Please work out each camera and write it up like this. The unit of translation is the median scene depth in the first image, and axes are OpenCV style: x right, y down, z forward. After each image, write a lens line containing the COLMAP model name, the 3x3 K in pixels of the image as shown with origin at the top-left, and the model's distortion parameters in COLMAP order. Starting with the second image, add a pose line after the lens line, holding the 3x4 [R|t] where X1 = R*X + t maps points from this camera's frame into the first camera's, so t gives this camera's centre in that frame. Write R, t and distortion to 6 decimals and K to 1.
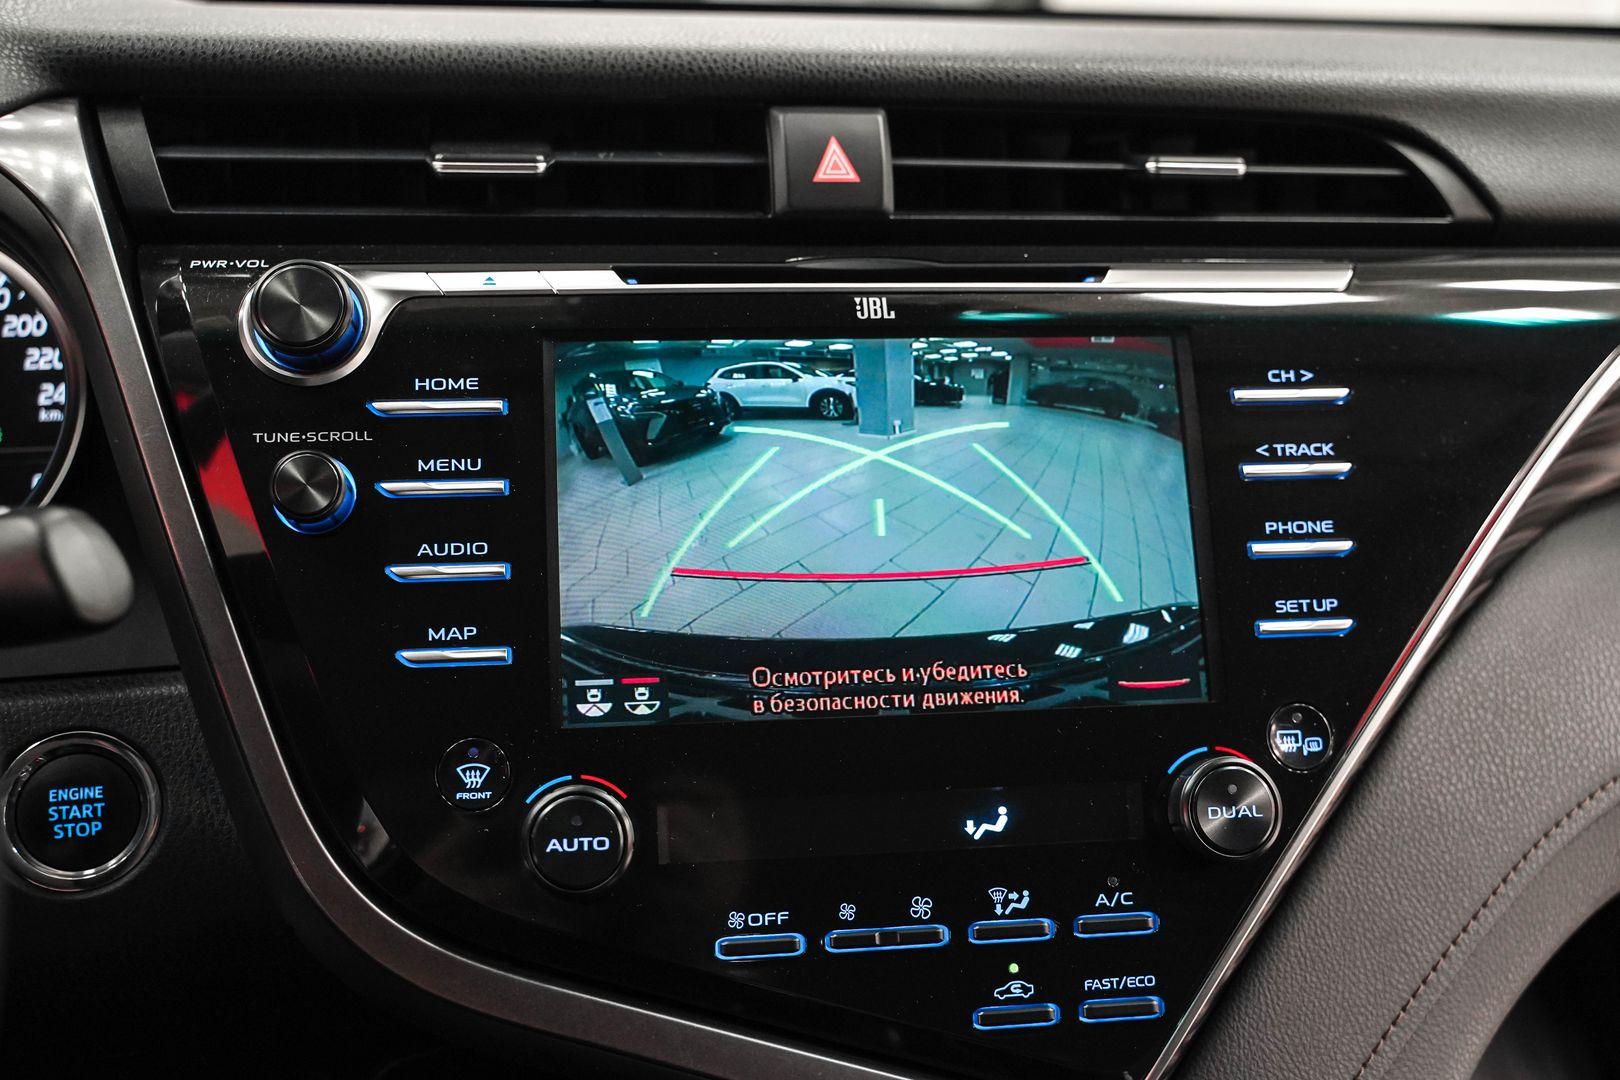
lens RADIAL K [[1725.7, 0, 810.0], [0, 1725.7, 540.0], [0, 0, 1]] dist [-0.012580, -0.013210]
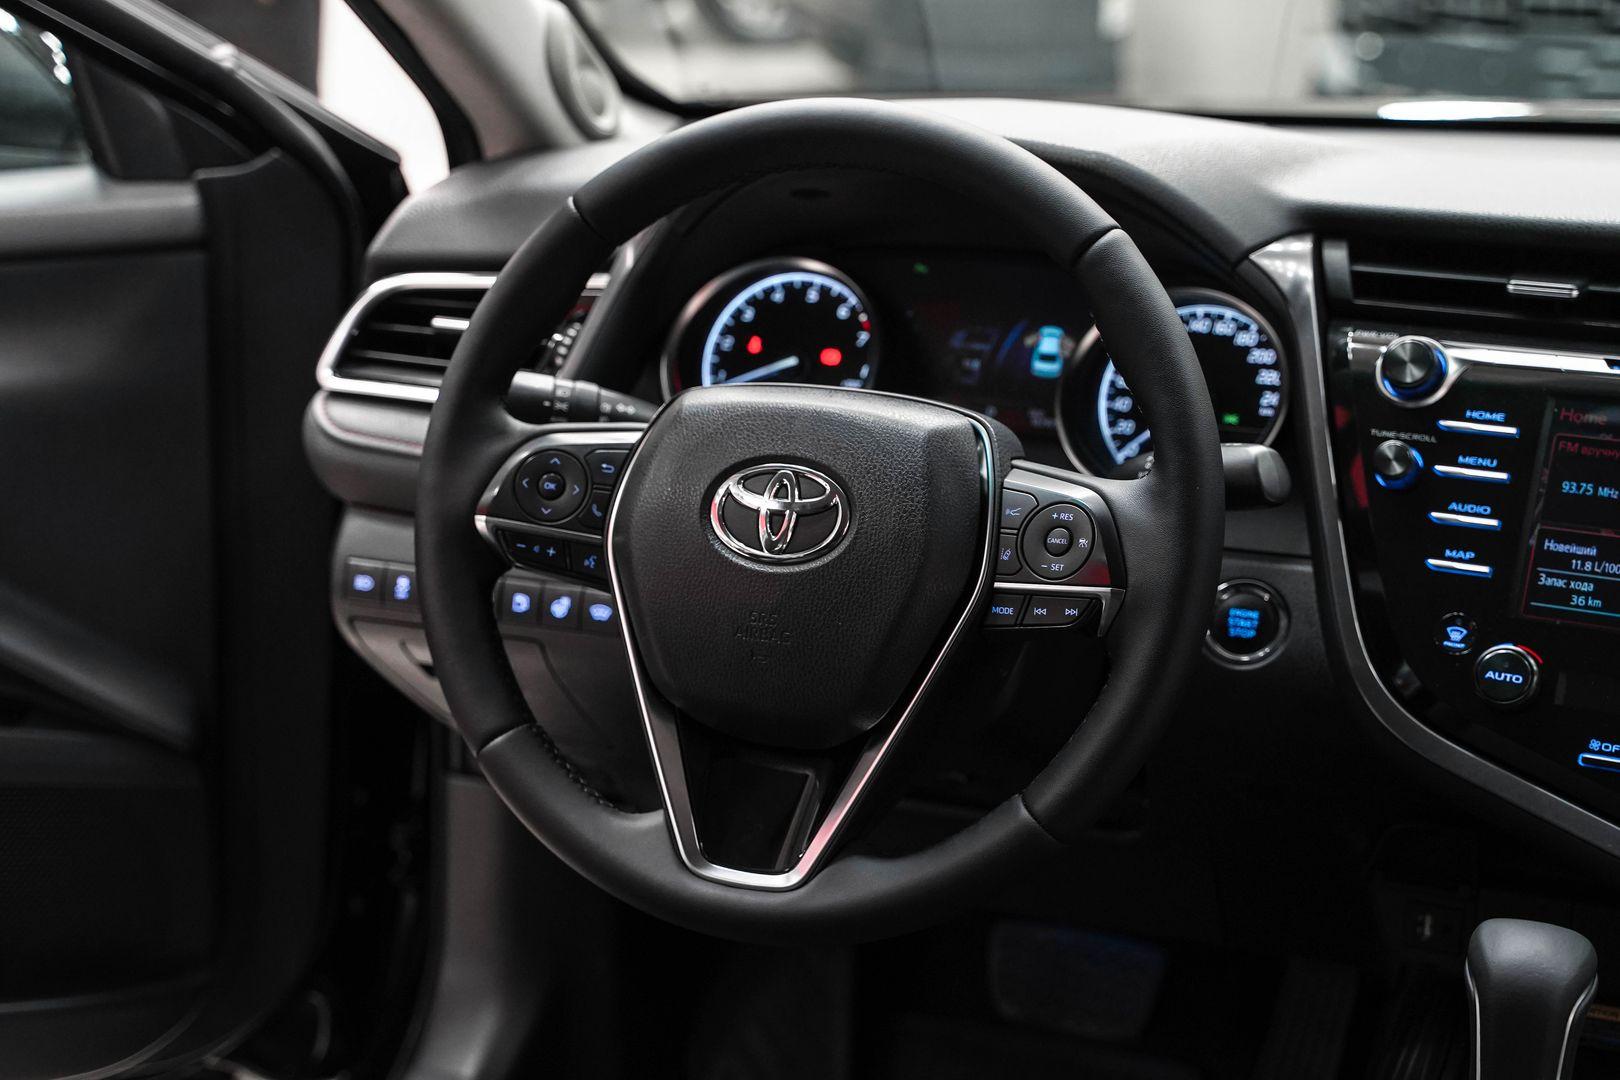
lens RADIAL K [[2581.4, 0, 807.8], [0, 2581.4, 511.1], [0, 0, 1]] dist [0.152673, 0.036858]
pose [[0.824154, 0.136571, -0.549653, 0.673642], [-0.176002, 0.984200, -0.019357, 0.172364], [0.538325, 0.112693, 0.835169, -1.524598]]
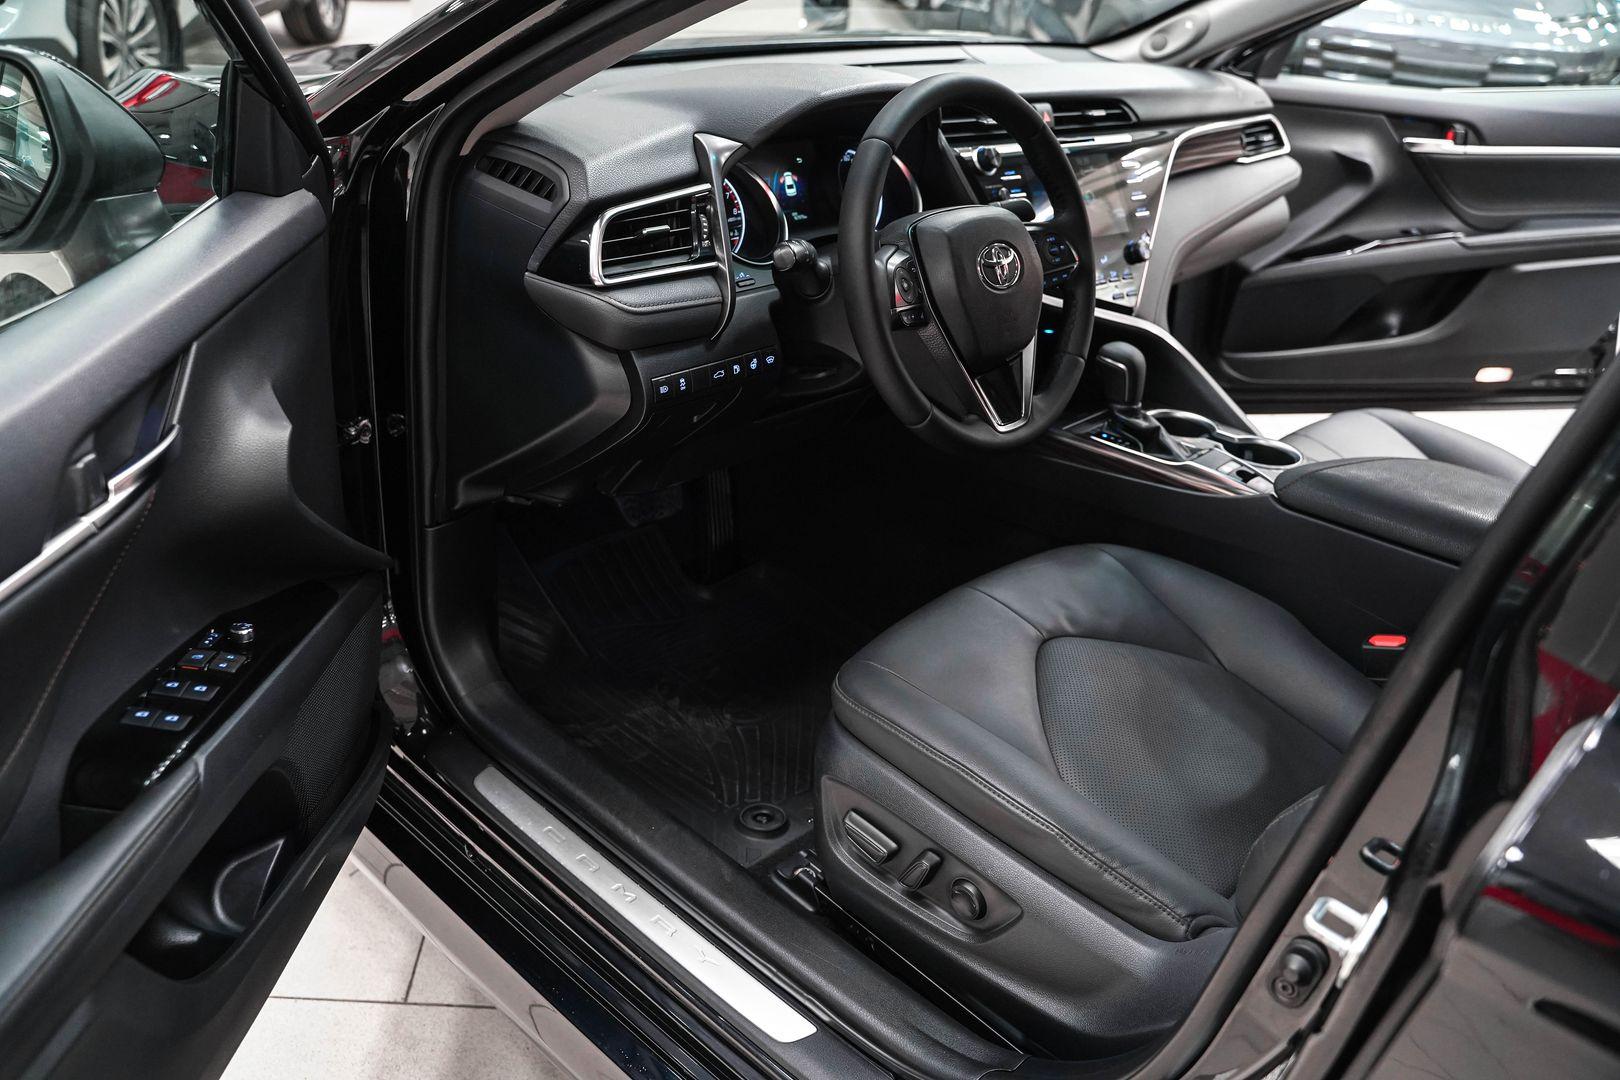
lens RADIAL K [[1312.5, 0, 810.0], [0, 1312.5, 540.0], [0, 0, 1]] dist [-0.124875, 0.104194]
pose [[0.844495, -0.211747, 0.491927, -2.496529], [0.123520, 0.970765, 0.205811, 0.077137], [-0.521125, -0.113044, 0.845961, -1.685030]]
